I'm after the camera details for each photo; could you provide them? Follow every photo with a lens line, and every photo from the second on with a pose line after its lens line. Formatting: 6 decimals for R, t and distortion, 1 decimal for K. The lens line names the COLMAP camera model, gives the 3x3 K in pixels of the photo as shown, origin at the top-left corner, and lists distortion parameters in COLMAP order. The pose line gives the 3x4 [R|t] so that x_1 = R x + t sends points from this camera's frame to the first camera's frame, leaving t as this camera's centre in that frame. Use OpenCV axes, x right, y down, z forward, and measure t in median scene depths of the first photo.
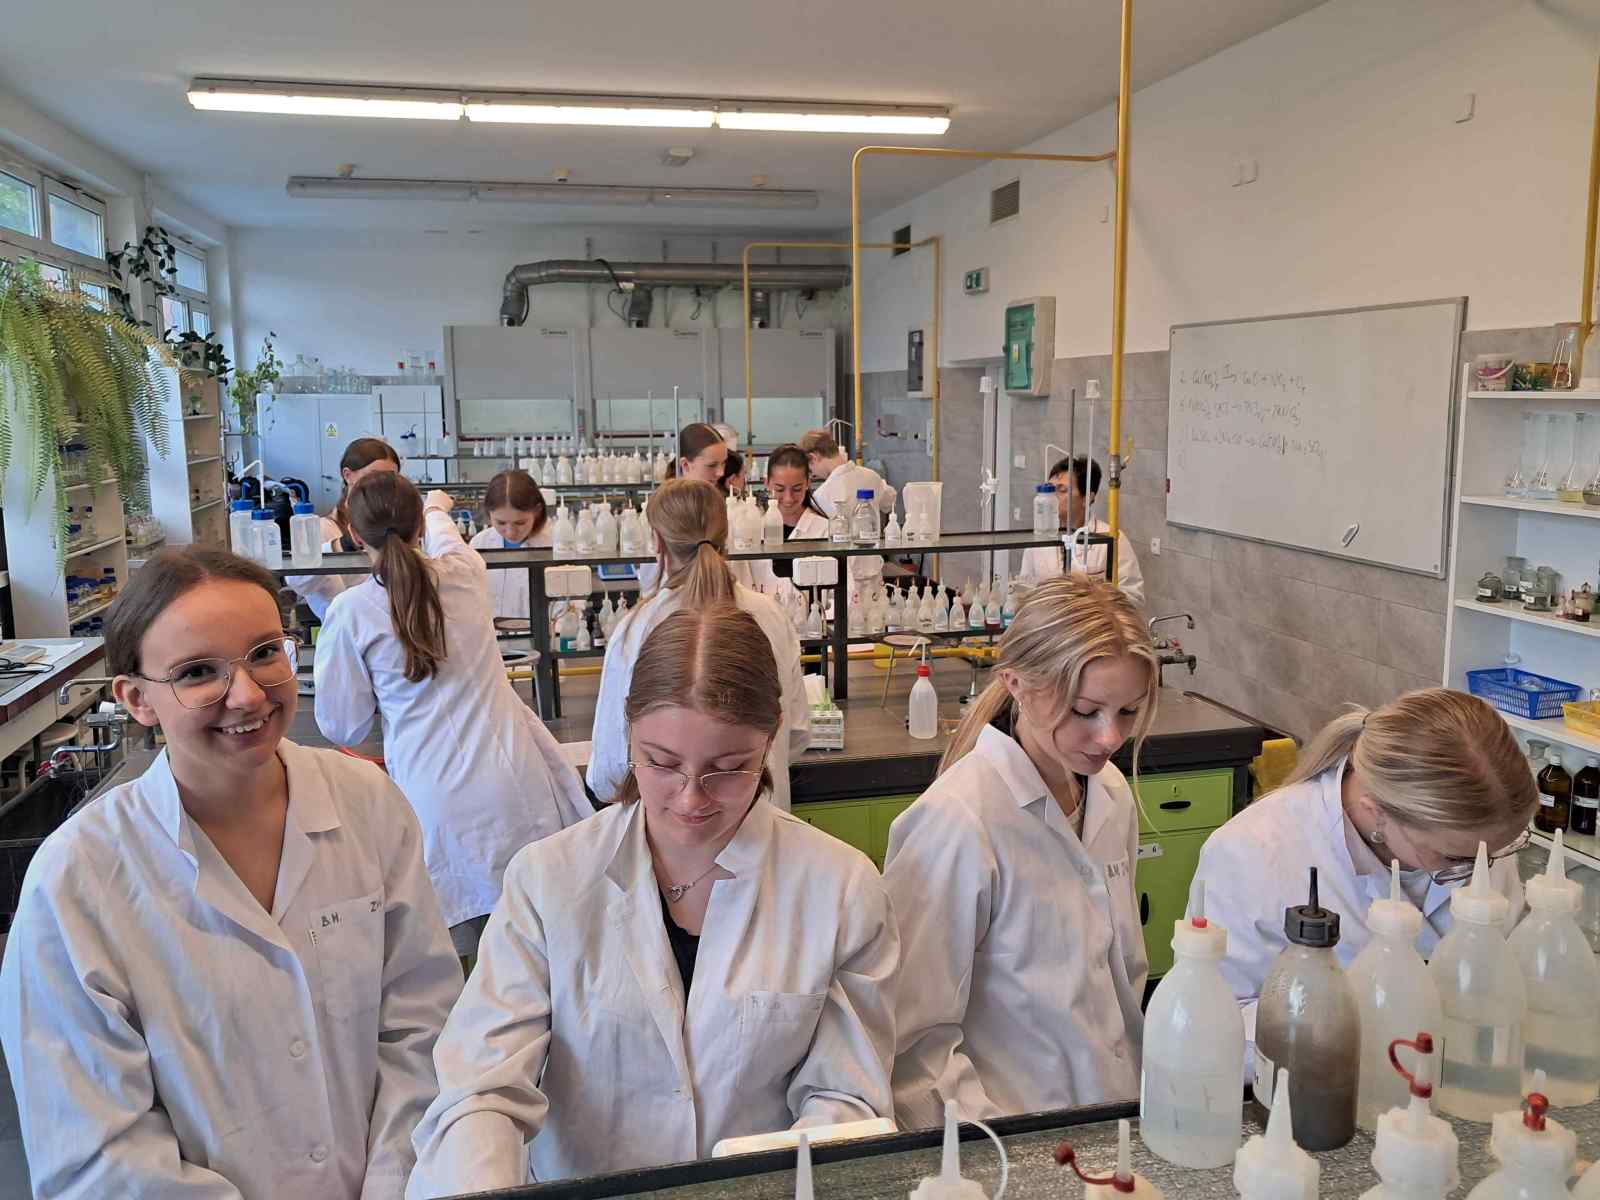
lens RADIAL K [[1278.2, 0, 796.5], [0, 1278.2, 609.5], [0, 0, 1]] dist [0.006592, 0.009272]
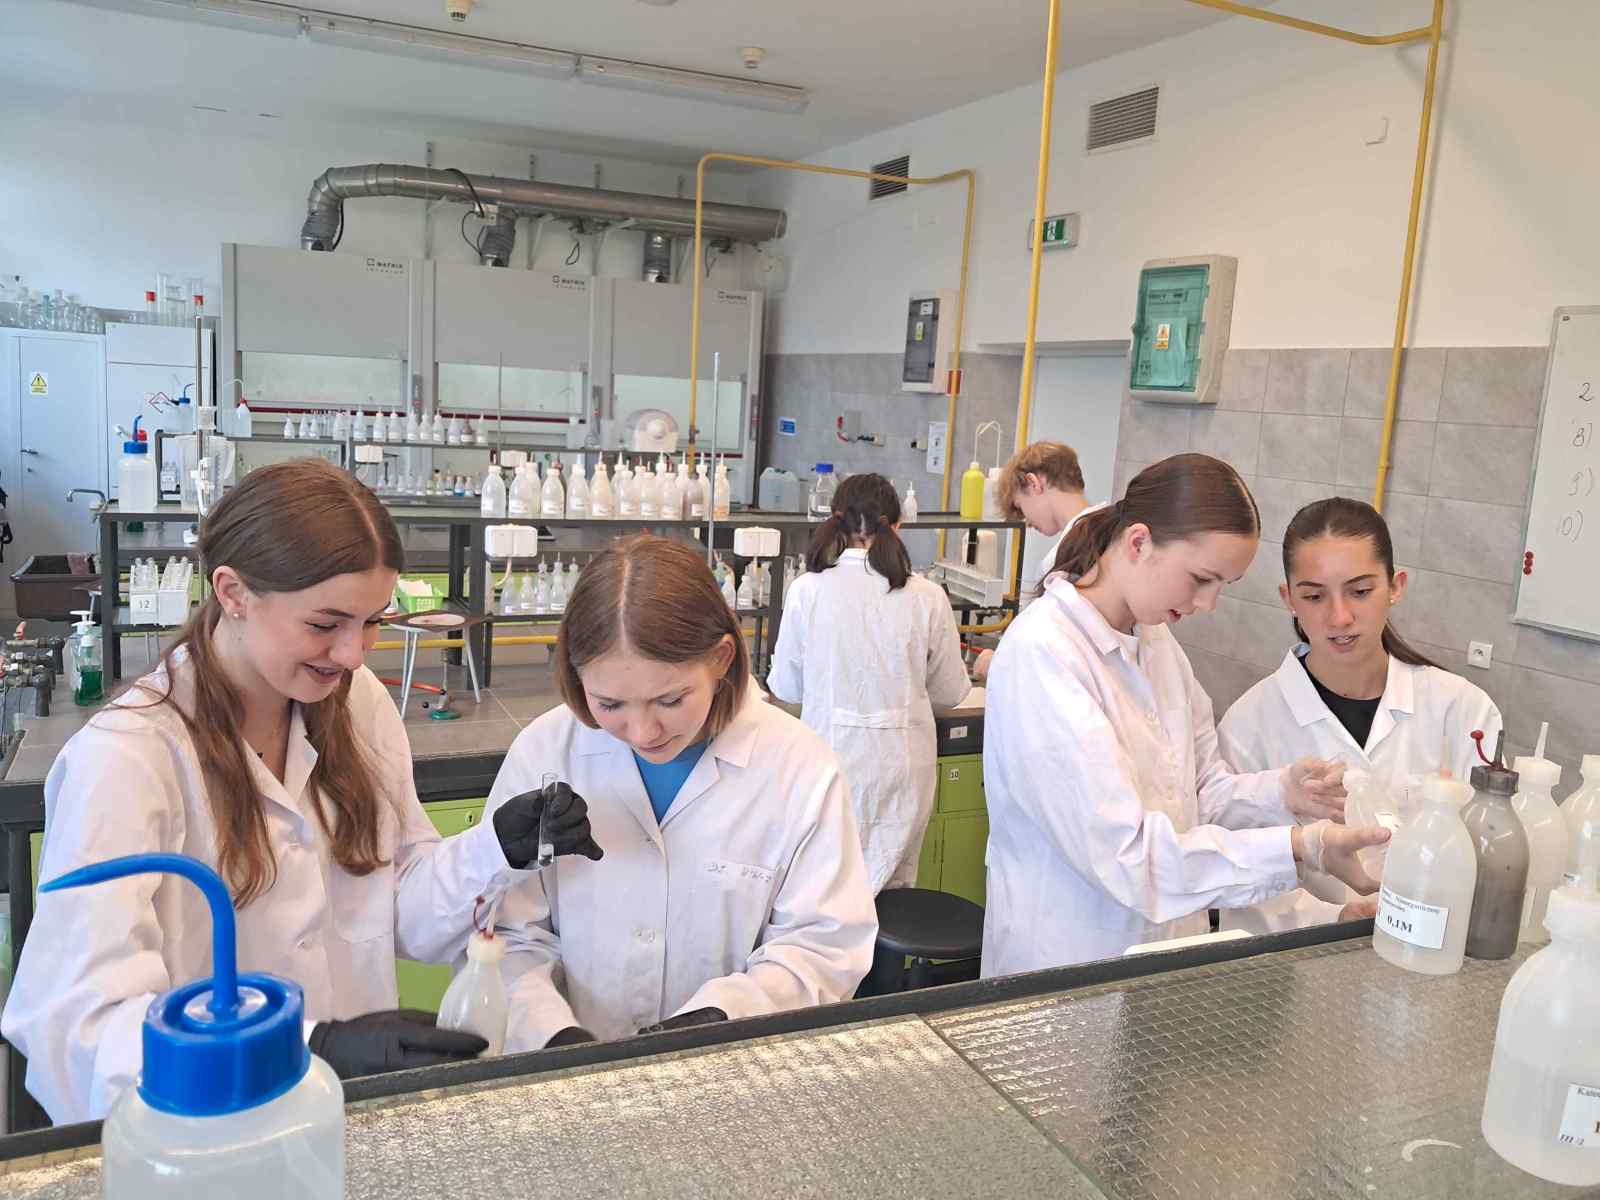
lens RADIAL K [[1278.2, 0, 759.1], [0, 1278.2, 625.3], [0, 0, 1]] dist [0.006592, 0.009272]
pose [[0.982552, 0.029463, 0.183639, -0.125554], [-0.033693, 0.999233, 0.019956, -0.042765], [-0.182910, -0.025795, 0.982791, 0.291840]]
